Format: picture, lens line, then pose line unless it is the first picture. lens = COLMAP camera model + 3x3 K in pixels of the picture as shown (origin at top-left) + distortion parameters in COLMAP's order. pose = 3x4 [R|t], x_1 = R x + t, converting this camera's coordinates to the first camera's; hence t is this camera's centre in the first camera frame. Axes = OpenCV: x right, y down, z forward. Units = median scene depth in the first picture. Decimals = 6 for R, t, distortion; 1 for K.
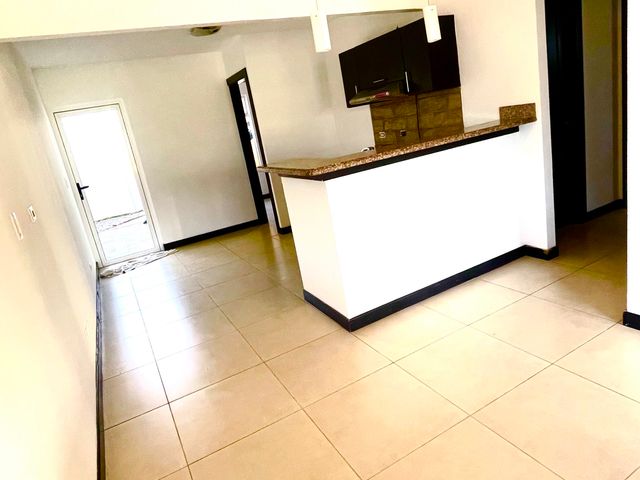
lens RADIAL K [[436.5, 0, 336.7], [0, 436.5, 231.6], [0, 0, 1]] dist [0.001248, -0.000159]
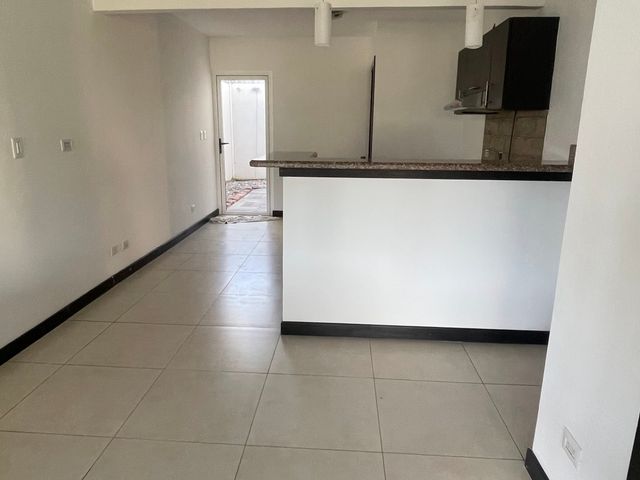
lens RADIAL K [[459.6, 0, 320.0], [0, 459.6, 240.0], [0, 0, 1]] dist [-0.000564, 0.000036]
pose [[0.830612, 0.299512, -0.469443, 0.328395], [-0.286330, 0.952765, 0.101258, -0.062847], [0.477597, 0.050310, 0.877138, 0.079469]]
